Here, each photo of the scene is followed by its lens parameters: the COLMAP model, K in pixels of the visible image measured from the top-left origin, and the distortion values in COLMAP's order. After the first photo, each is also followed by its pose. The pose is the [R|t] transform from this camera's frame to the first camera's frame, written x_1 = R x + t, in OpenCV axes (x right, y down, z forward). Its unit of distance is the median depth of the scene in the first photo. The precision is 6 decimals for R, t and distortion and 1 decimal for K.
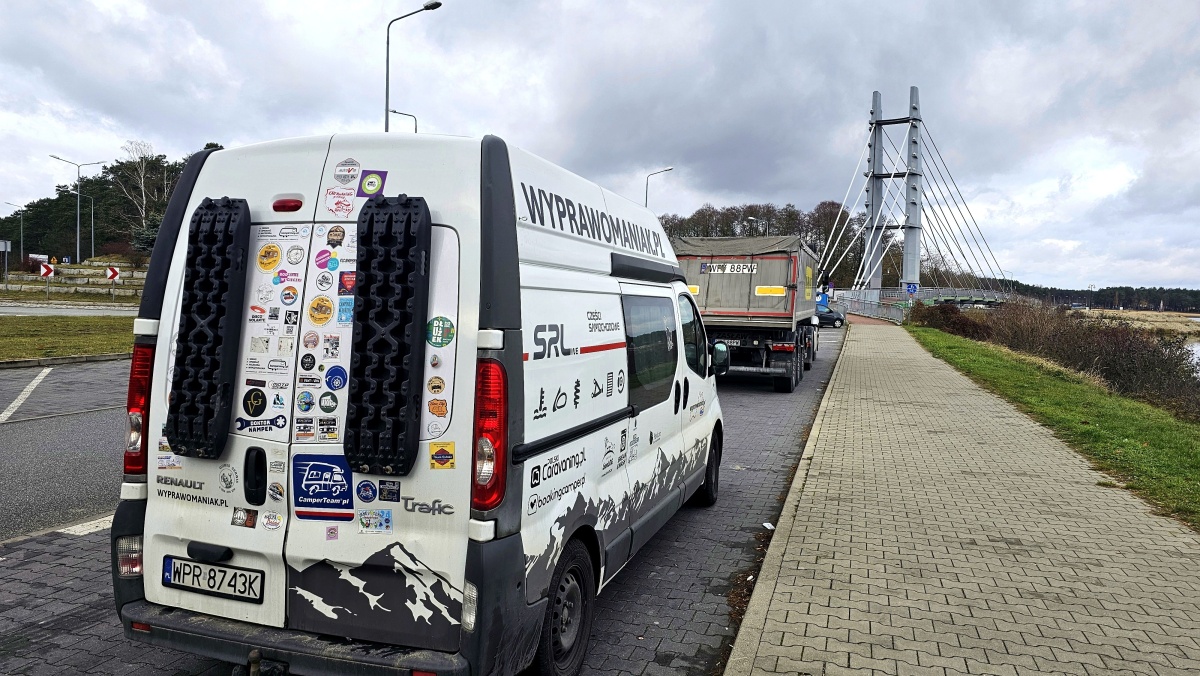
lens RADIAL K [[786.5, 0, 551.0], [0, 786.5, 335.1], [0, 0, 1]] dist [0.043078, -0.015176]
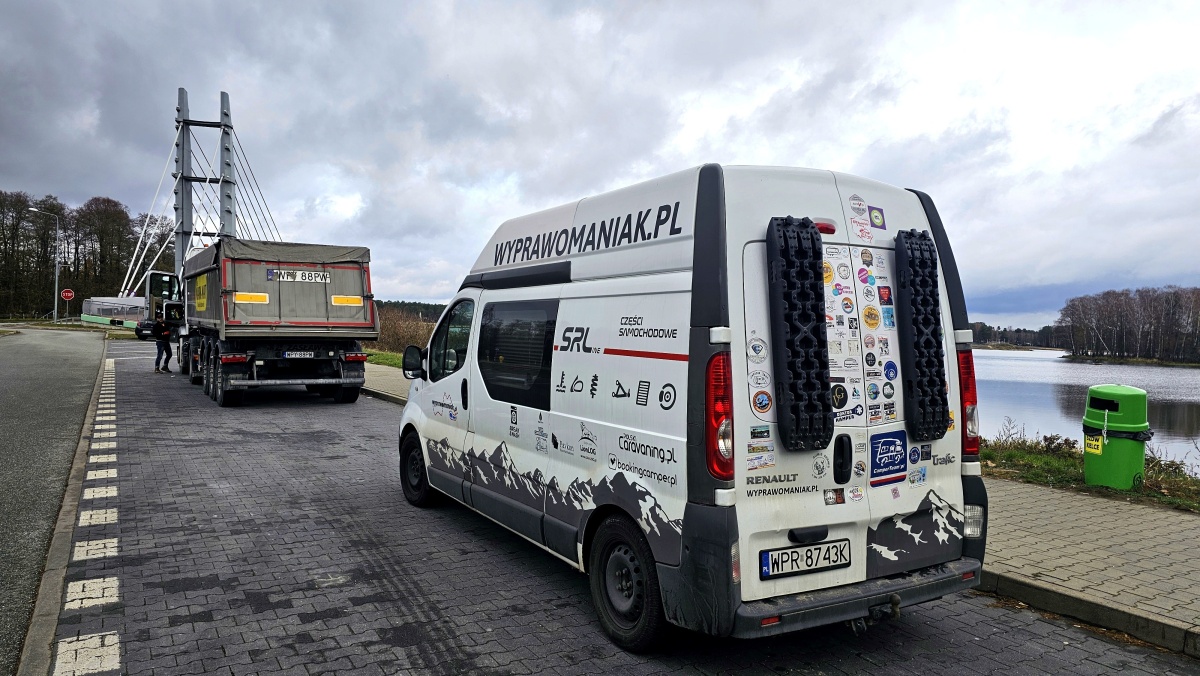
lens RADIAL K [[786.5, 0, 633.5], [0, 786.5, 340.1], [0, 0, 1]] dist [0.043078, -0.015176]
pose [[0.661144, -0.022990, 0.749906, -1.451210], [0.028202, 0.999586, 0.005781, -0.013232], [-0.749728, 0.017326, 0.661519, 0.456978]]
